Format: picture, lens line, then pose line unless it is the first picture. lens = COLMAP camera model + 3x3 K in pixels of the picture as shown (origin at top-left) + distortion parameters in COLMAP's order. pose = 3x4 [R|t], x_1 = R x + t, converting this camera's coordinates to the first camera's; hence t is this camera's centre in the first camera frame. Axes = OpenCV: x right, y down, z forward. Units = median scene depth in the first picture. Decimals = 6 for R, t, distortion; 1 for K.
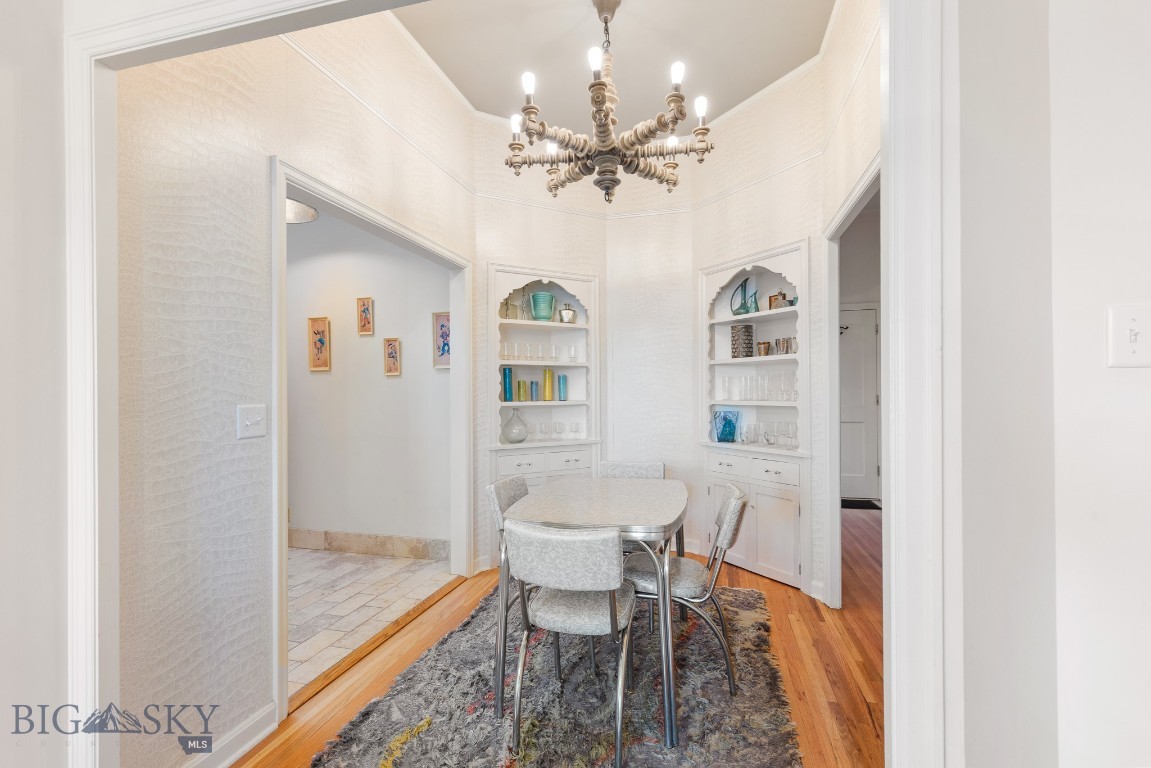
lens RADIAL K [[521.6, 0, 575.5], [0, 521.6, 384.0], [0, 0, 1]] dist [0.000366, -0.000145]
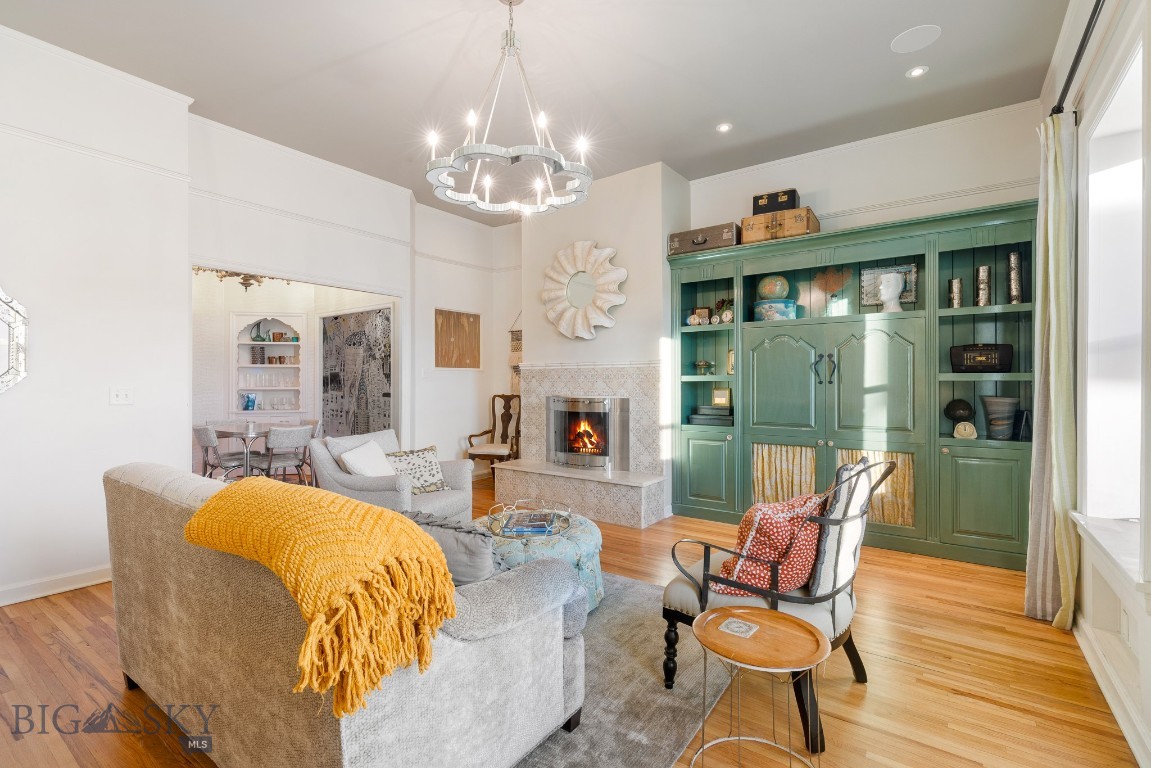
lens RADIAL K [[521.6, 0, 575.5], [0, 521.6, 384.0], [0, 0, 1]] dist [0.000366, -0.000145]
pose [[0.355636, 0.008038, 0.934590, -1.007993], [-0.013879, 0.999898, -0.003319, 0.008993], [-0.934521, -0.011791, 0.355712, -0.710548]]
